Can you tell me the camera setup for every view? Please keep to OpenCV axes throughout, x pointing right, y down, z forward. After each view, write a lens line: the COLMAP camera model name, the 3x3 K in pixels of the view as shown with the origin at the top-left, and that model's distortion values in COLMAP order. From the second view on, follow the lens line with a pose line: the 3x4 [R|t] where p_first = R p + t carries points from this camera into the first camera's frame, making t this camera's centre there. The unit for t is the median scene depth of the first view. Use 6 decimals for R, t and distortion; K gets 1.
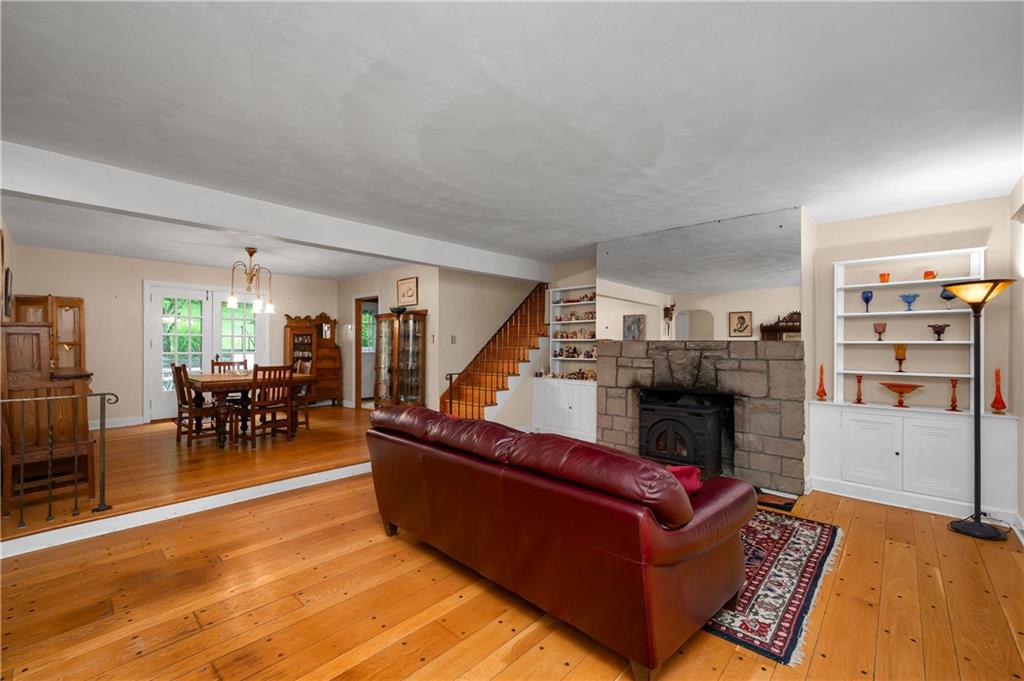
lens RADIAL K [[422.5, 0, 512.0], [0, 422.5, 340.5], [0, 0, 1]] dist [-0.000491, 0.000000]
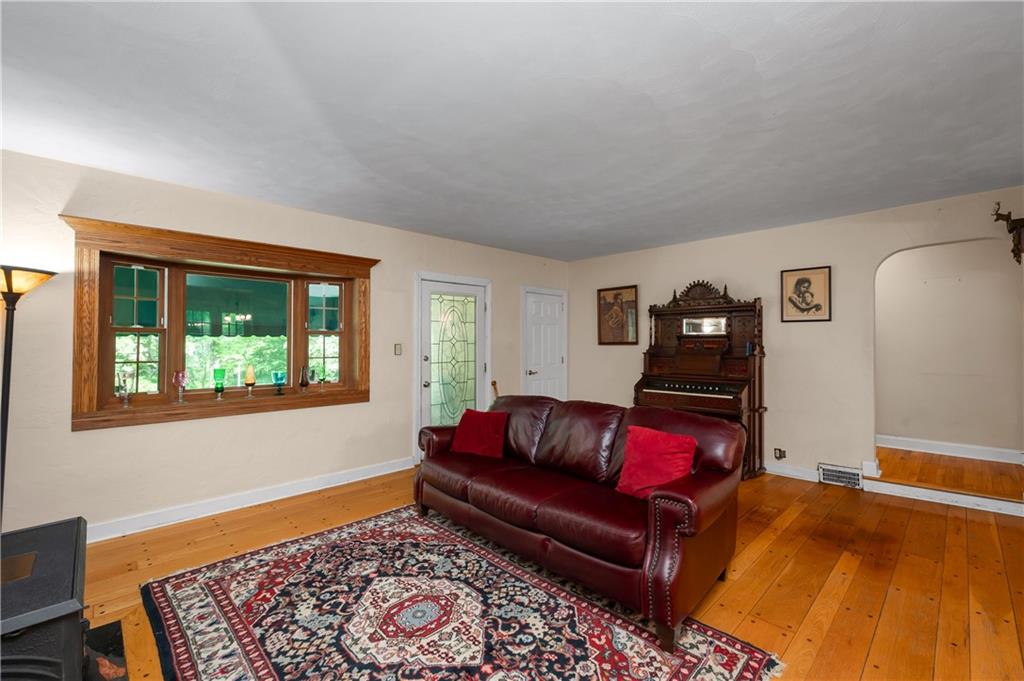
lens RADIAL K [[432.5, 0, 523.4], [0, 432.5, 336.5], [0, 0, 1]] dist [-0.001040, -0.000028]
pose [[-0.998654, -0.003045, 0.051780, 0.037953], [-0.004369, 0.999666, -0.025478, 0.009860], [-0.051685, -0.025670, -0.998333, 1.285315]]
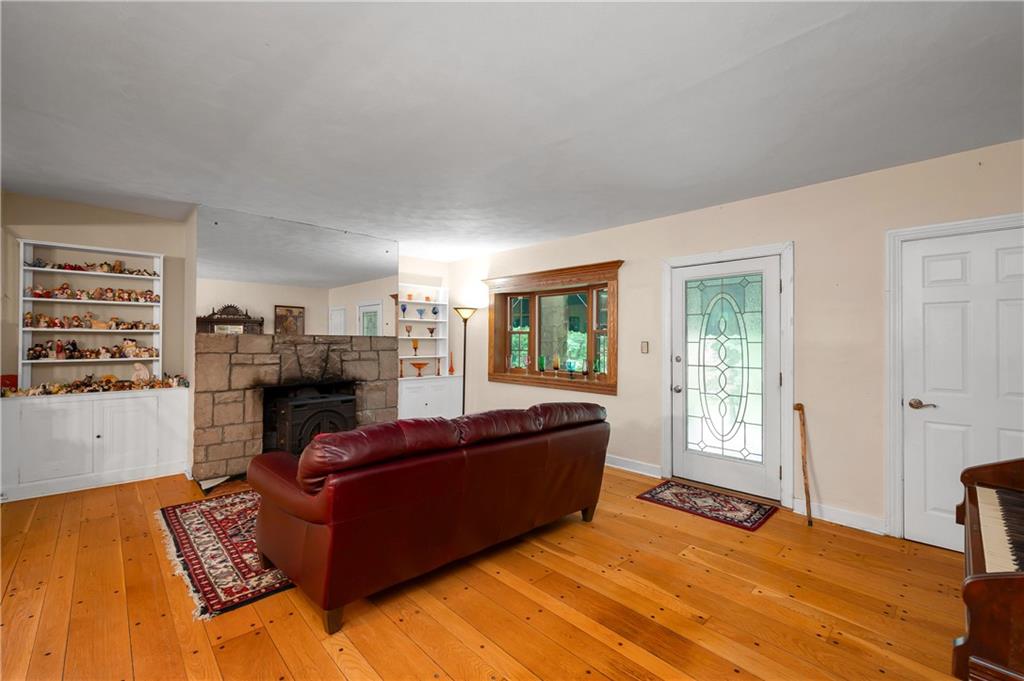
lens RADIAL K [[428.4, 0, 503.3], [0, 428.4, 335.7], [0, 0, 1]] dist [-0.001818, -0.000385]
pose [[0.076639, 0.005425, 0.997044, -0.640946], [-0.017721, 0.999835, -0.004078, -0.001965], [-0.996901, -0.017356, 0.076722, 0.476776]]
